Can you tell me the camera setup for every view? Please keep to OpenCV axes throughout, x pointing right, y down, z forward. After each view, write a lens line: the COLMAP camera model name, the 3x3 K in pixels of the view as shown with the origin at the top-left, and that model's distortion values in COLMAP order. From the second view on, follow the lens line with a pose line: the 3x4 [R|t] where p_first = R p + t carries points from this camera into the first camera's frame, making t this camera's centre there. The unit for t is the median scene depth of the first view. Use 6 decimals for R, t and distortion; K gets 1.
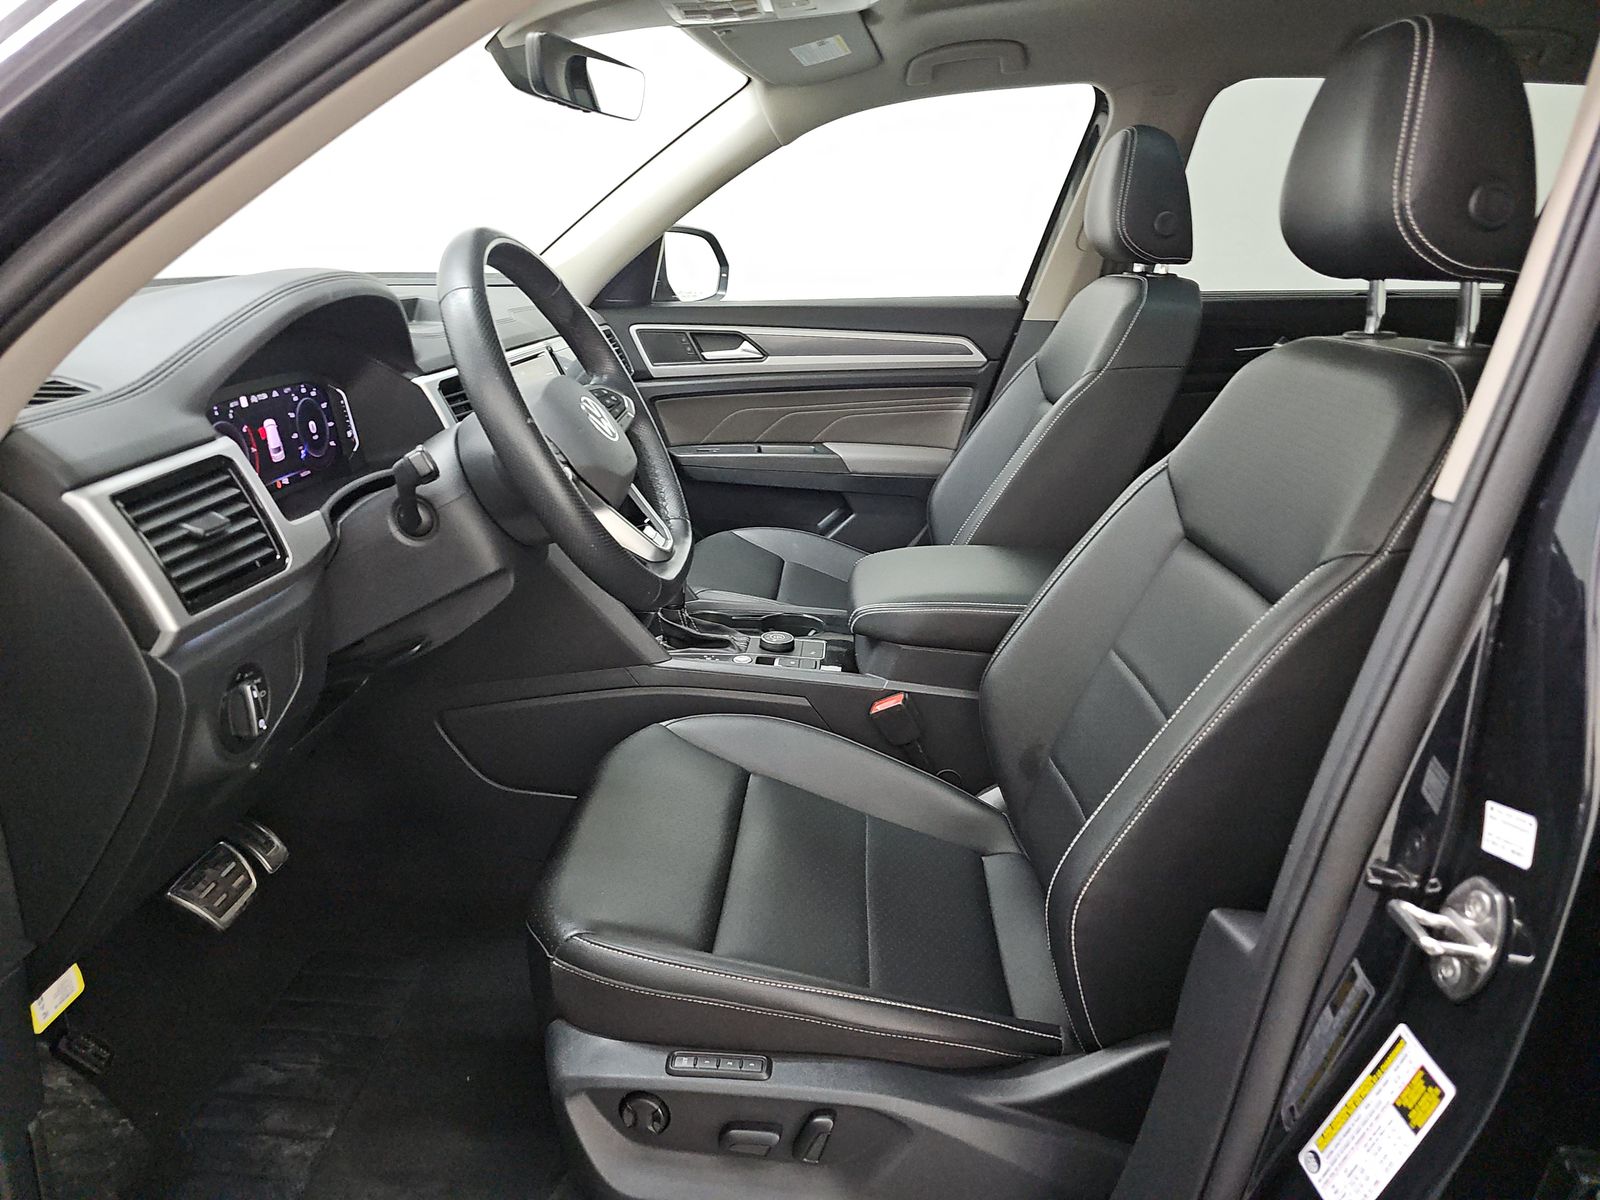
lens RADIAL K [[1040.3, 0, 798.0], [0, 1040.3, 599.3], [0, 0, 1]] dist [0.024277, -0.016418]
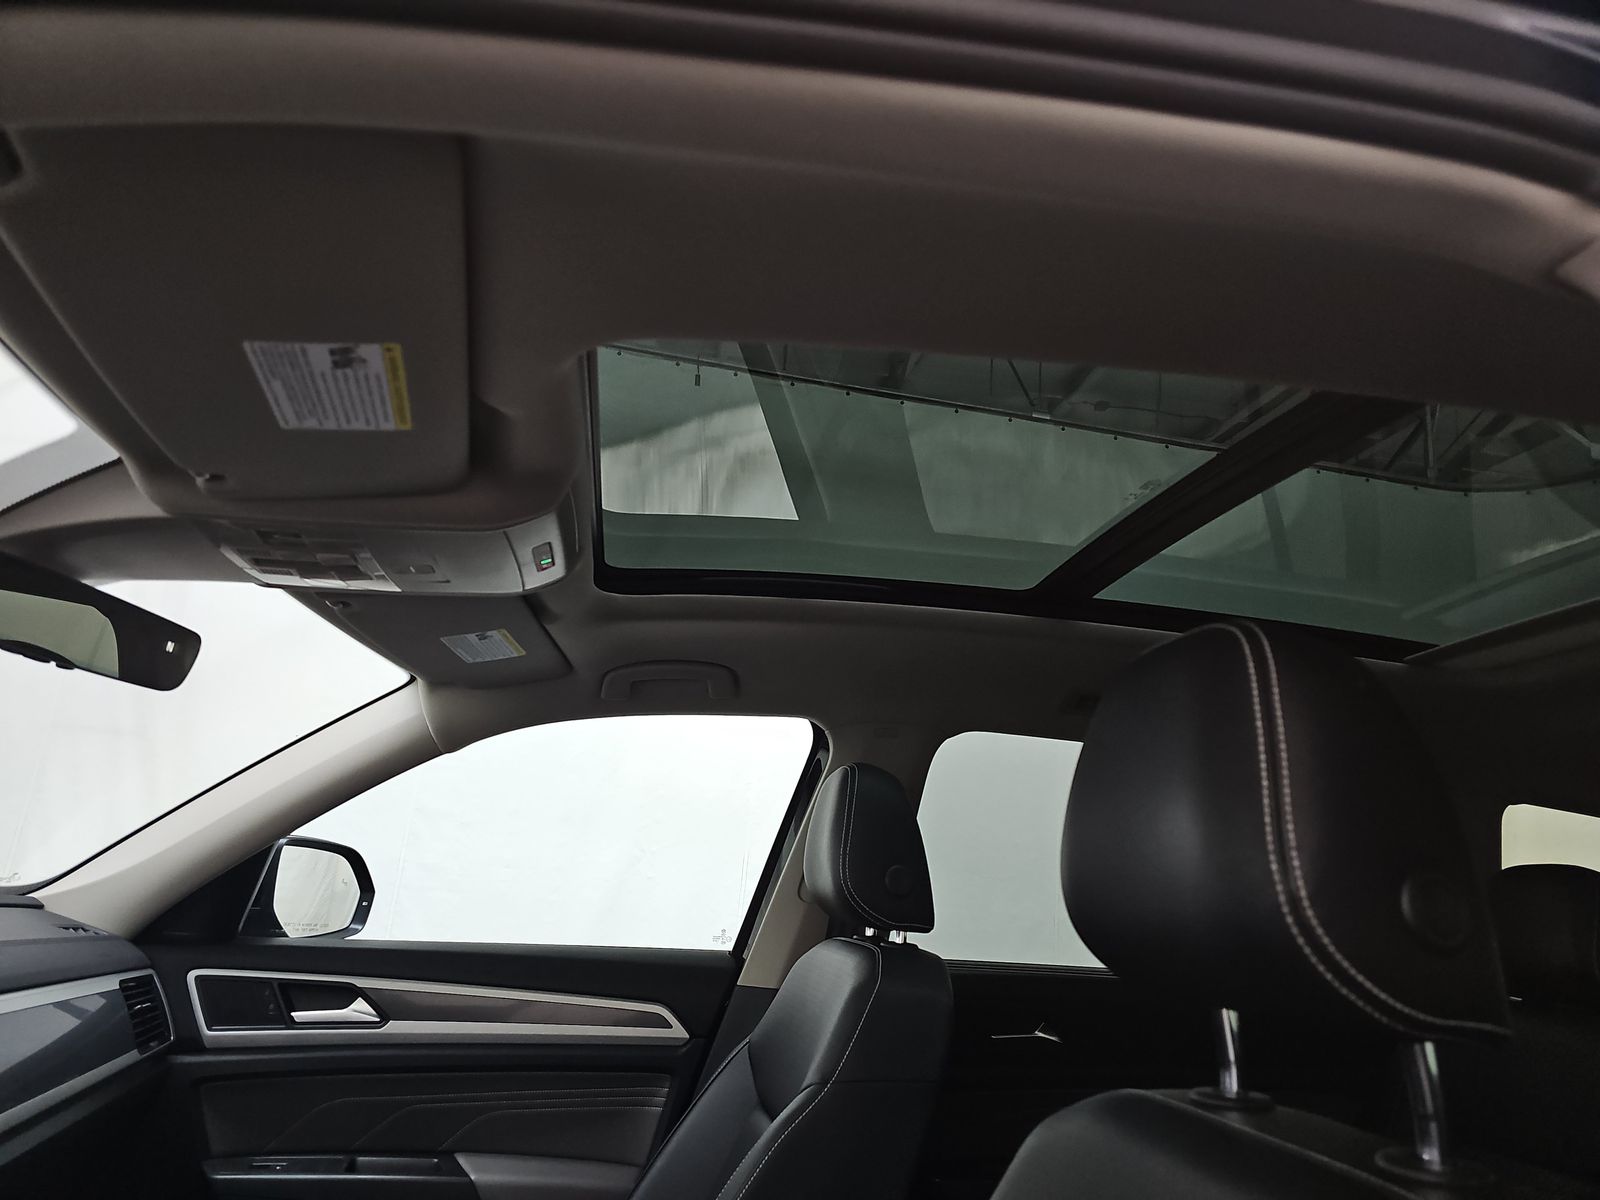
lens RADIAL K [[1040.3, 0, 799.7], [0, 1040.3, 597.3], [0, 0, 1]] dist [0.024277, -0.016418]
pose [[0.973382, 0.117299, 0.196899, 0.079608], [0.011305, 0.833487, -0.552424, -0.083265], [-0.228911, 0.539945, 0.809975, 0.212478]]
